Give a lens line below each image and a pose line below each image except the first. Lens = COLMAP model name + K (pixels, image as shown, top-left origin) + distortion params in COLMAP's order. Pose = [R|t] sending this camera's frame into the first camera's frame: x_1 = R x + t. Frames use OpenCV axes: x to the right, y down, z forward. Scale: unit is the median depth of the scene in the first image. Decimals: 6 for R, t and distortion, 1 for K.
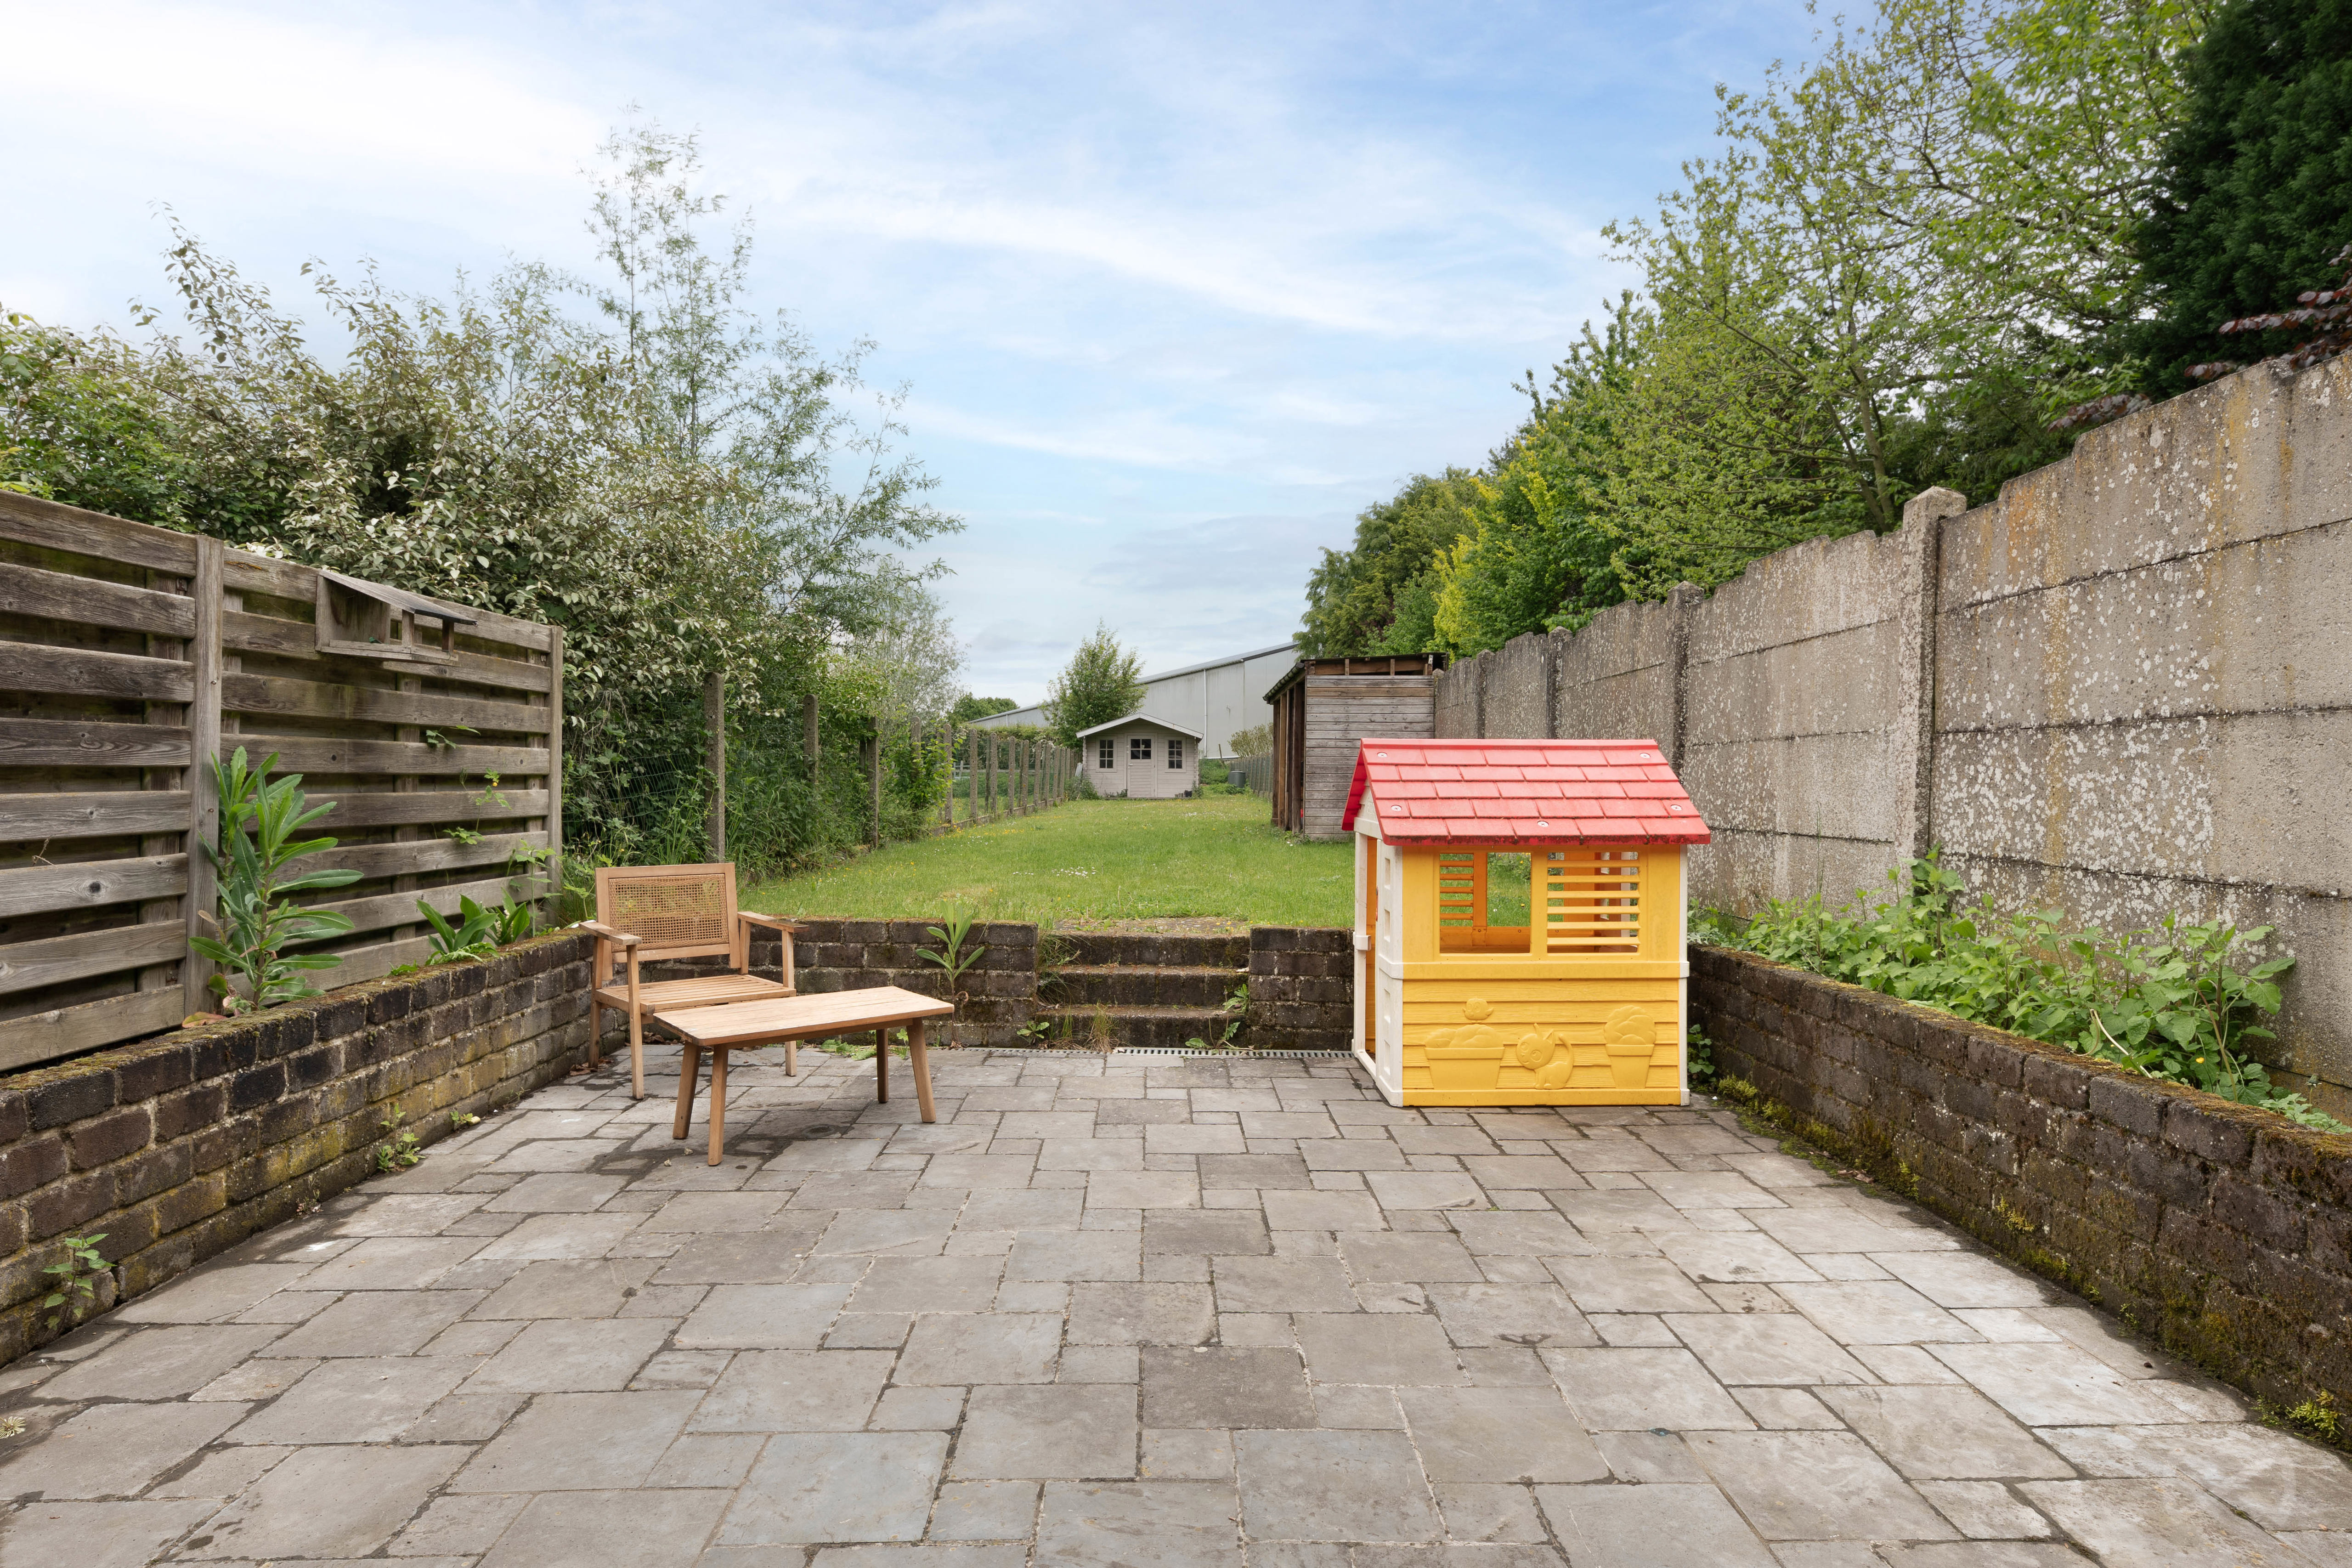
lens RADIAL K [[1247.8, 0, 1179.5], [0, 1247.8, 785.3], [0, 0, 1]] dist [0.010229, 0.001481]
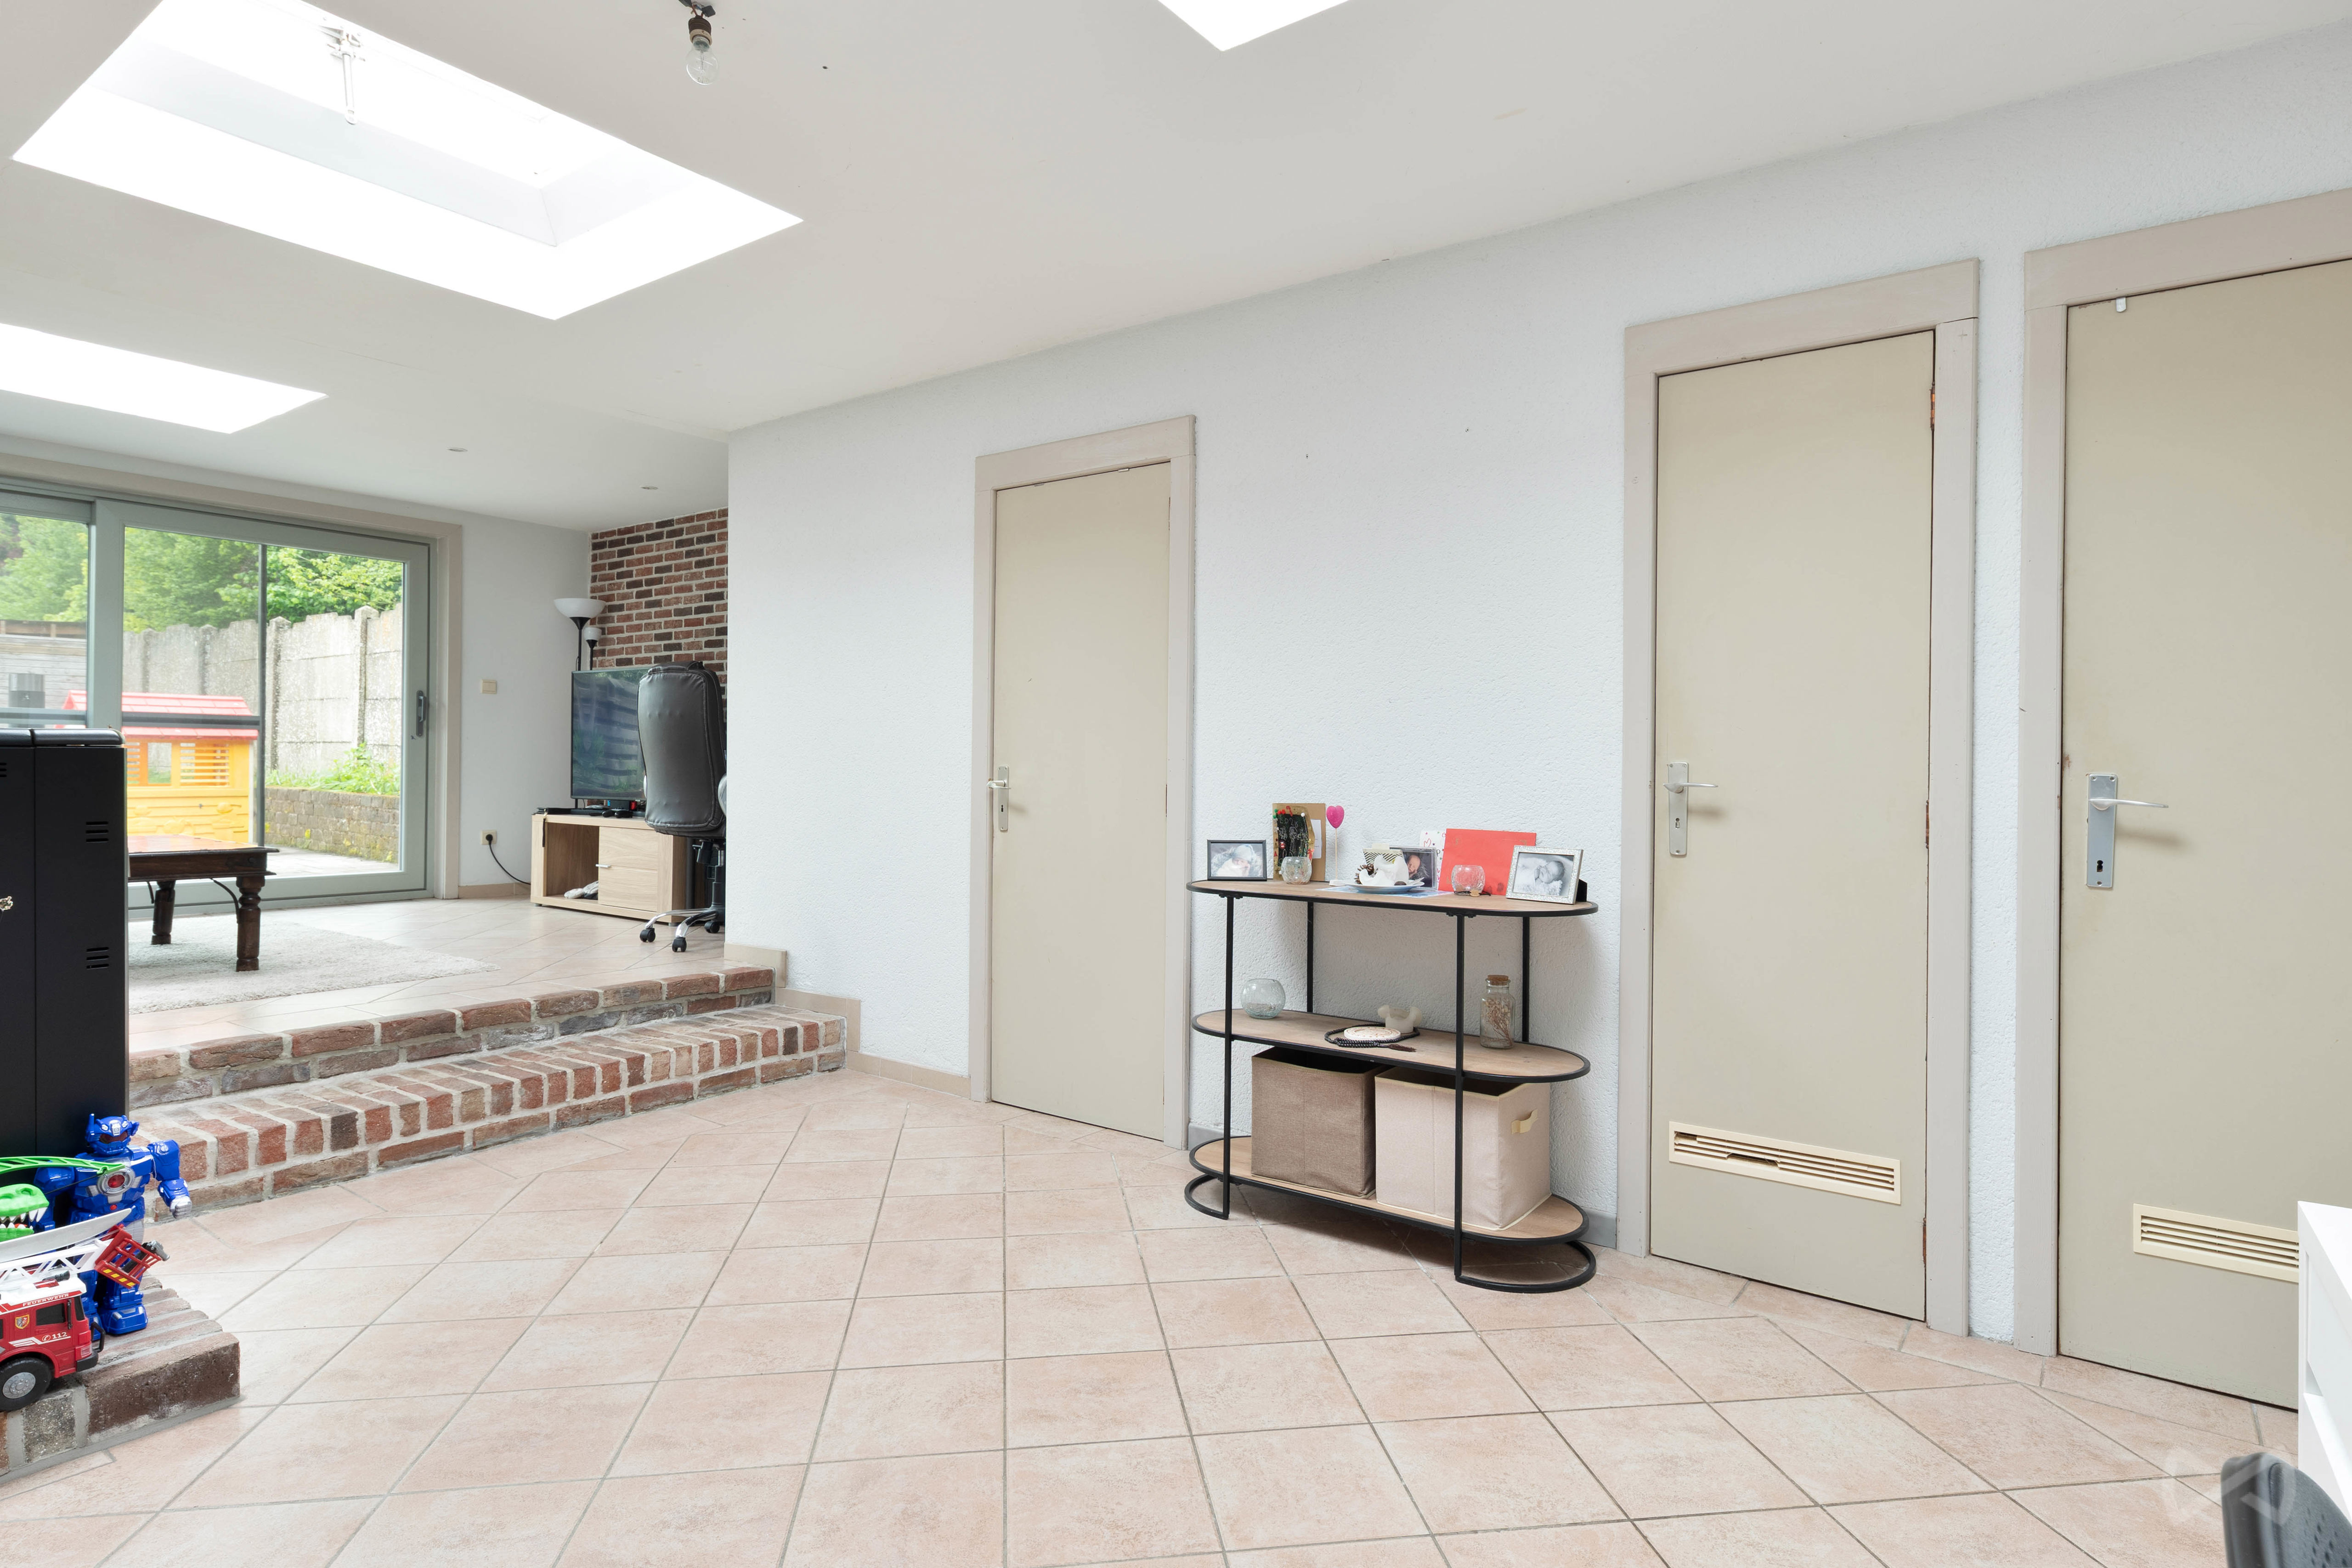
lens RADIAL K [[1247.8, 0, 1185.6], [0, 1247.8, 776.2], [0, 0, 1]] dist [0.010229, 0.001481]
pose [[0.600367, -0.007698, 0.799687, -0.359613], [-0.007430, 0.999857, 0.015203, 0.051758], [-0.799690, -0.015069, 0.600224, -1.503093]]
